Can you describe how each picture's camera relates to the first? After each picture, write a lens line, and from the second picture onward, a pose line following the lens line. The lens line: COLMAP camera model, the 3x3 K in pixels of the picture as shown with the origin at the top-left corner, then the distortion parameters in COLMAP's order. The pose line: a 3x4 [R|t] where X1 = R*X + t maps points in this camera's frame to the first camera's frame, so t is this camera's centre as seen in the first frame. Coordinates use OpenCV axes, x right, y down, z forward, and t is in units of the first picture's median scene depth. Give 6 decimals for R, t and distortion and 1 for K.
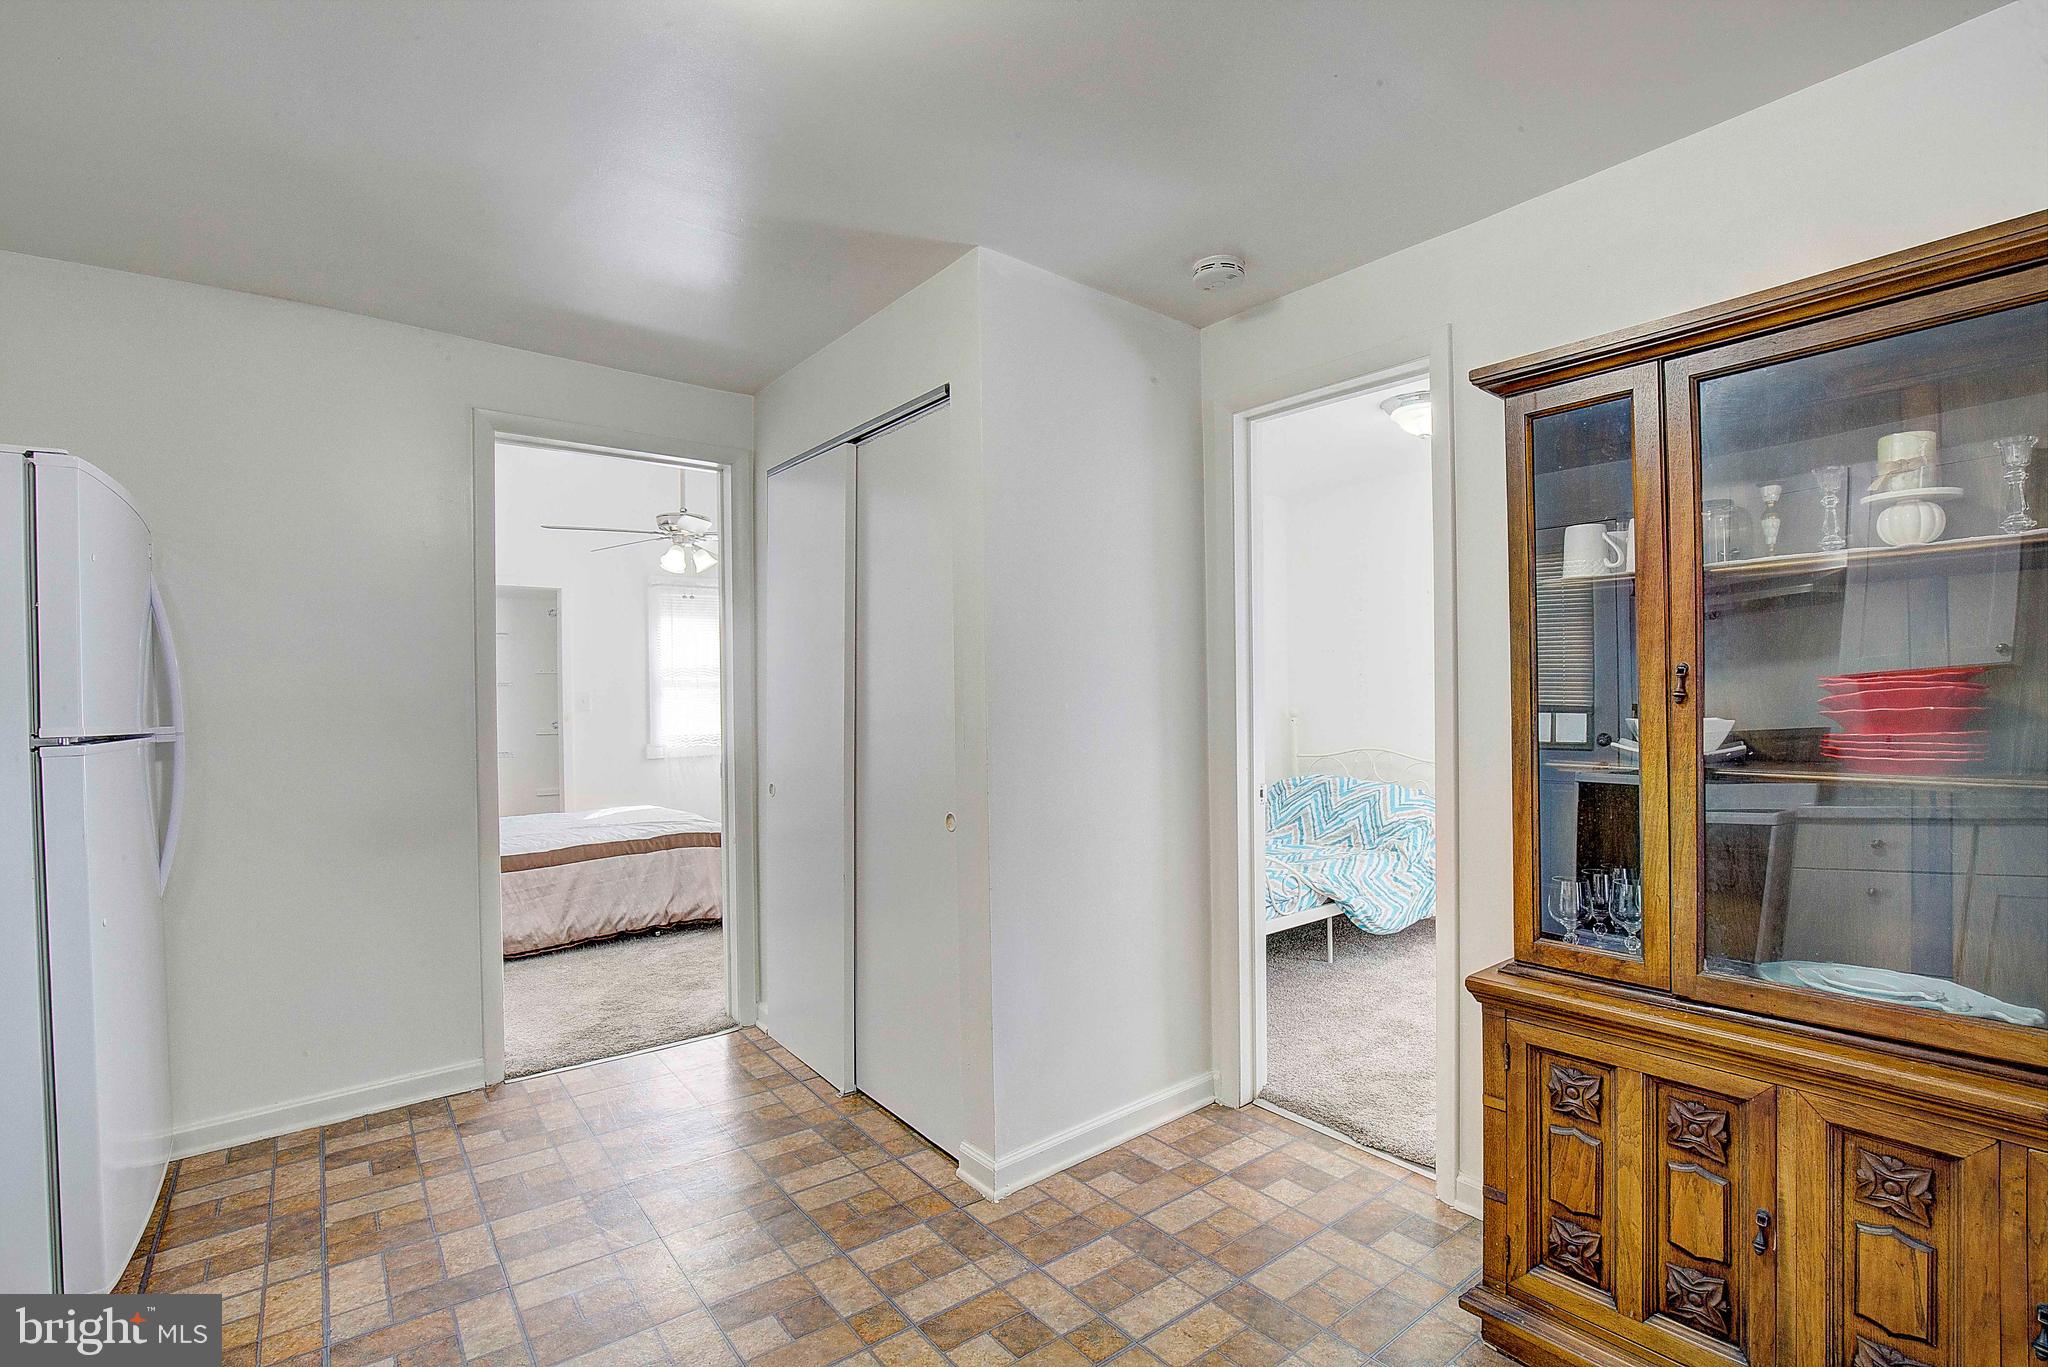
lens RADIAL K [[939.8, 0, 1041.1], [0, 939.8, 679.2], [0, 0, 1]] dist [-0.028529, 0.001507]
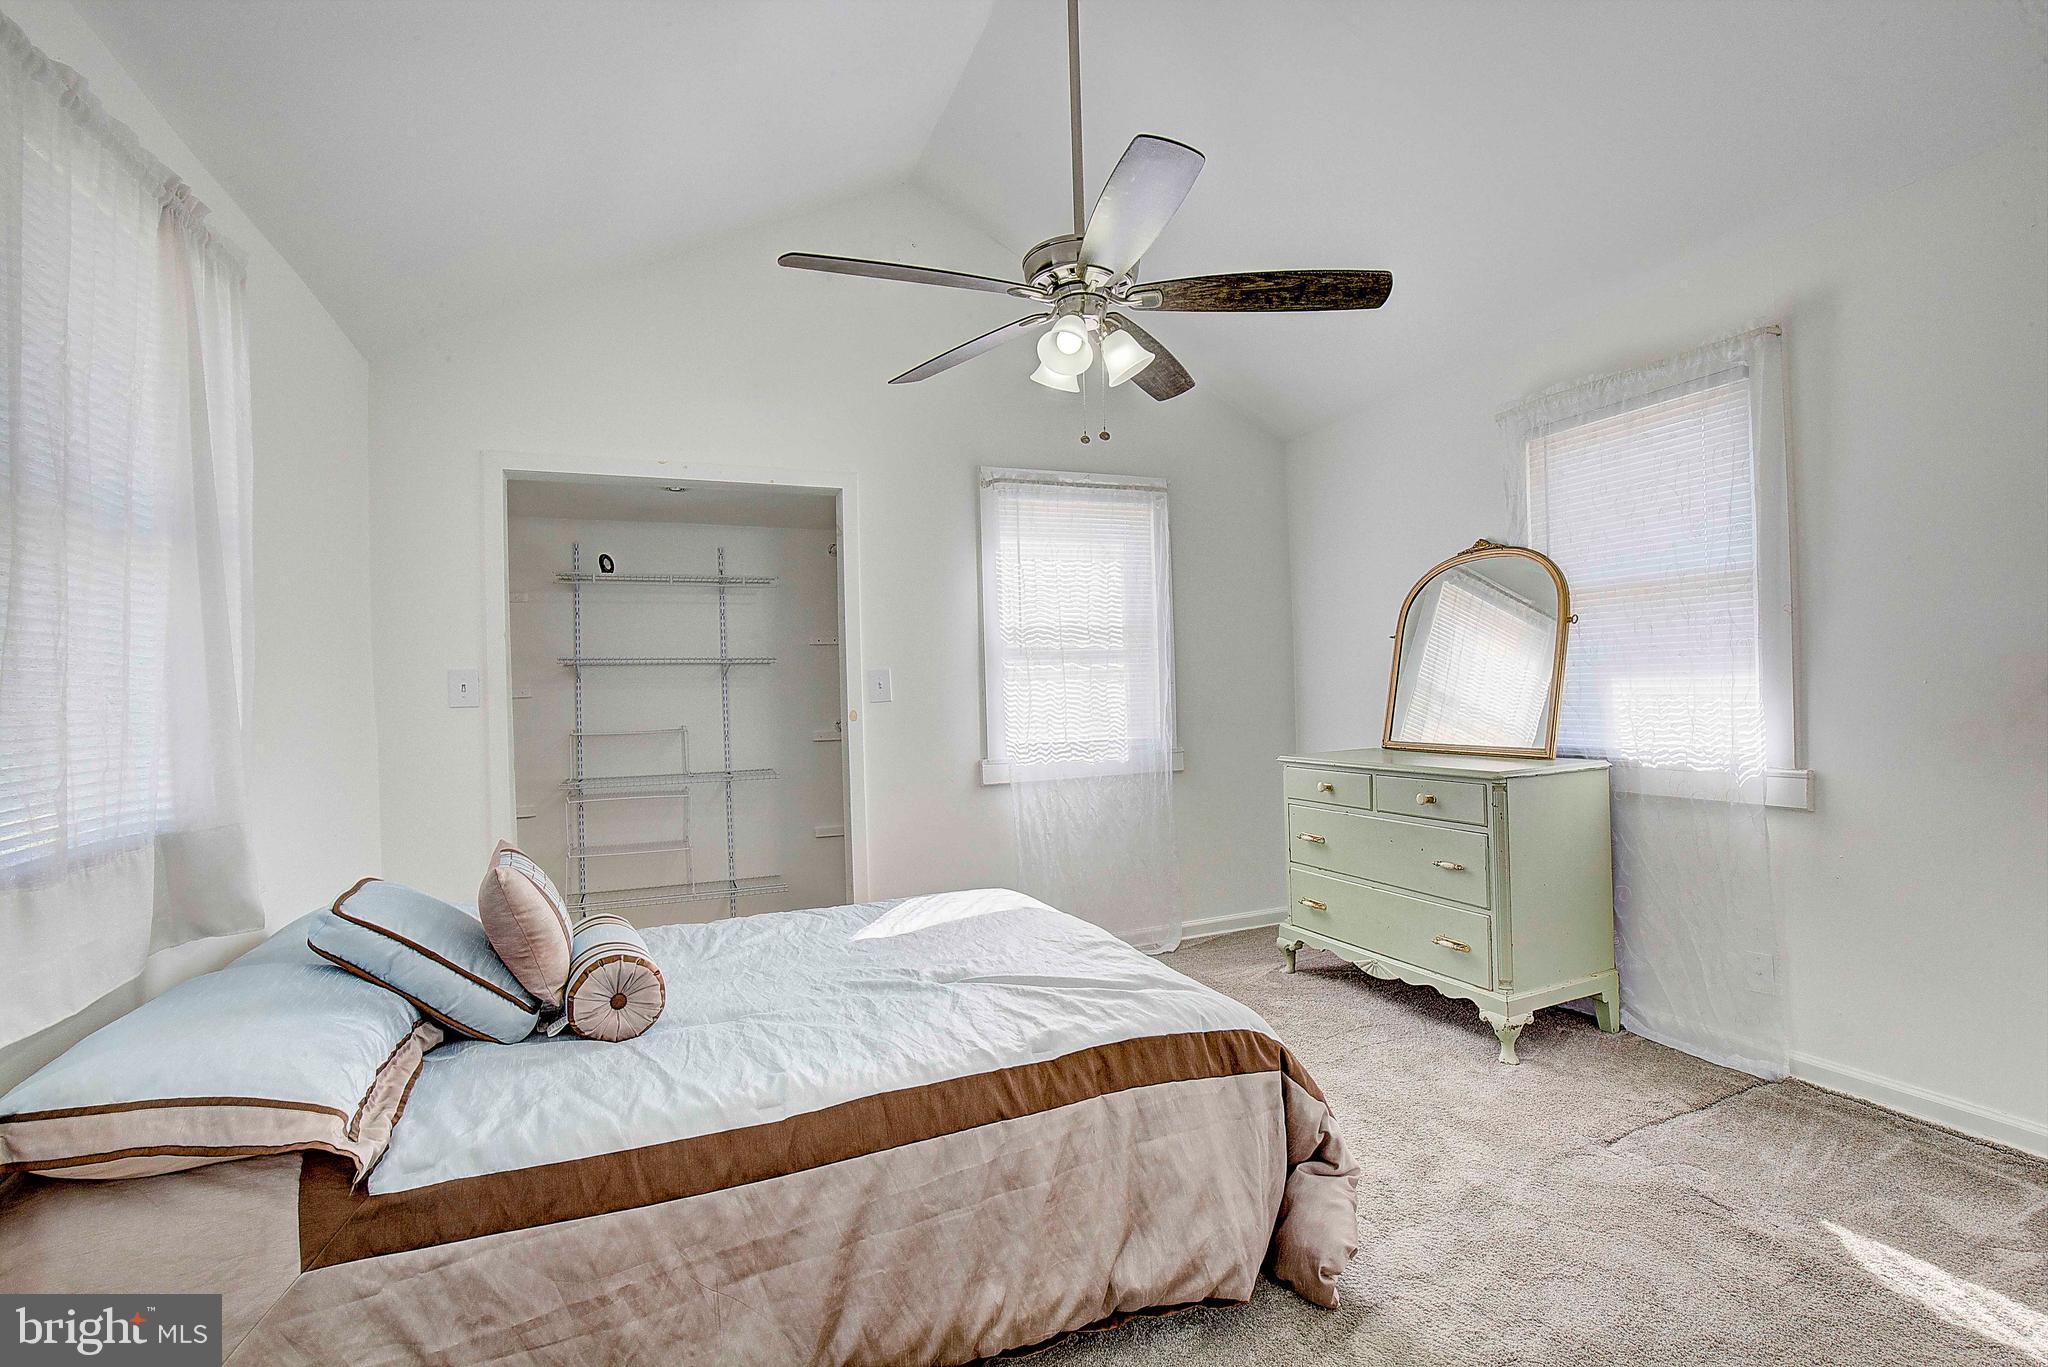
lens RADIAL K [[939.8, 0, 1044.1], [0, 939.8, 670.7], [0, 0, 1]] dist [-0.028529, 0.001507]
pose [[0.958495, -0.017408, -0.284578, -0.573620], [0.017479, 0.999845, -0.002289, 0.043339], [0.284573, -0.002781, 0.958650, 1.185901]]
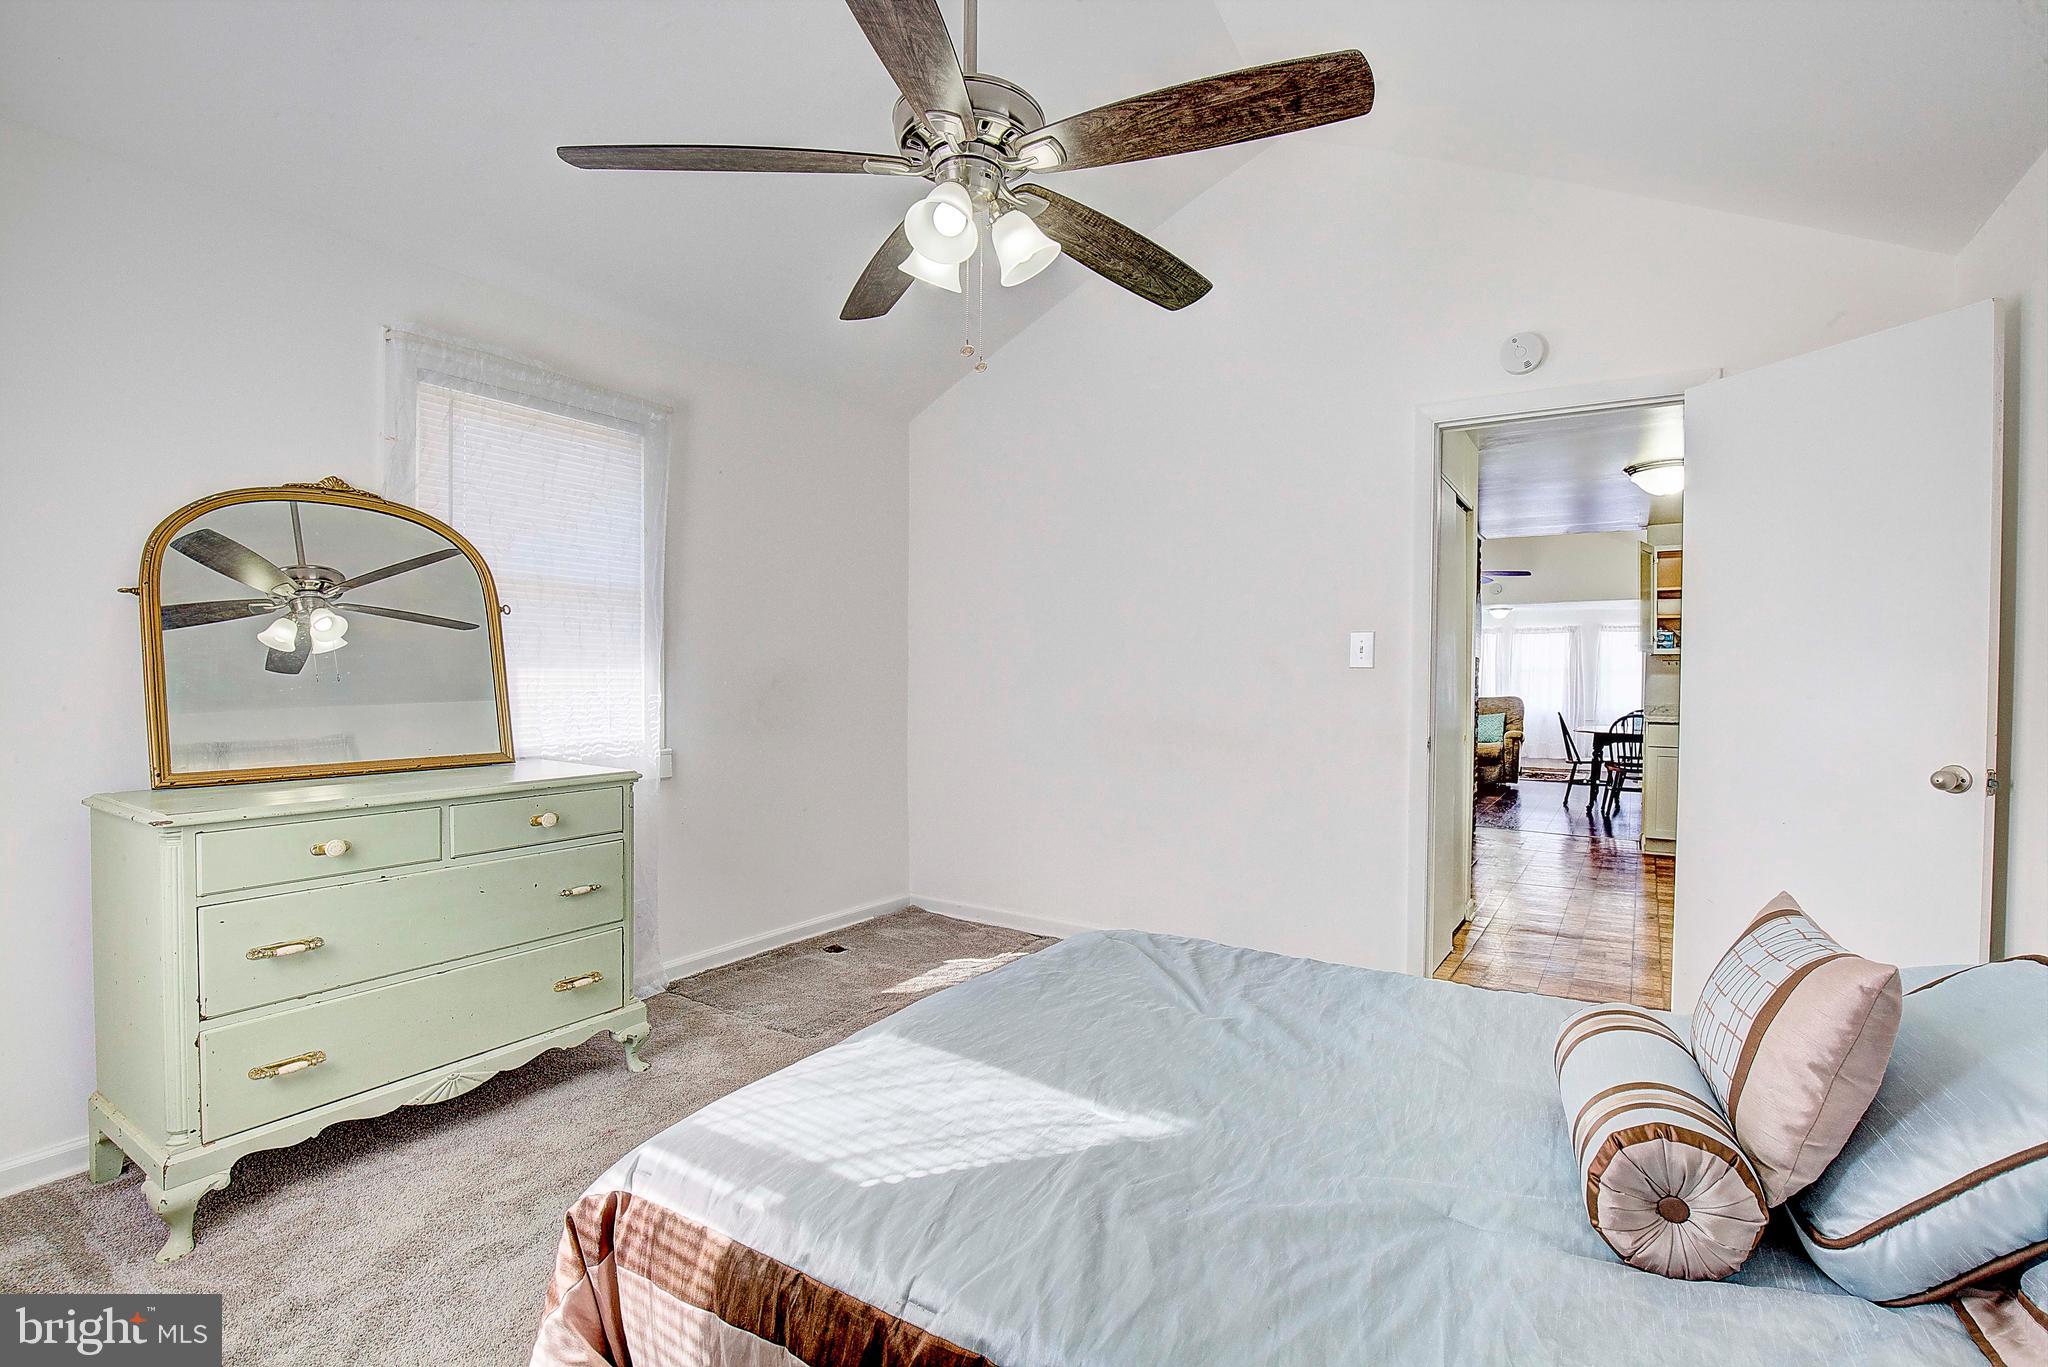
lens RADIAL K [[939.8, 0, 1039.2], [0, 939.8, 691.9], [0, 0, 1]] dist [-0.028529, 0.001507]
pose [[-0.321236, -0.003628, 0.946992, -1.291052], [-0.016101, 0.999869, -0.001631, 0.067120], [-0.946862, -0.015771, -0.321253, 2.032934]]
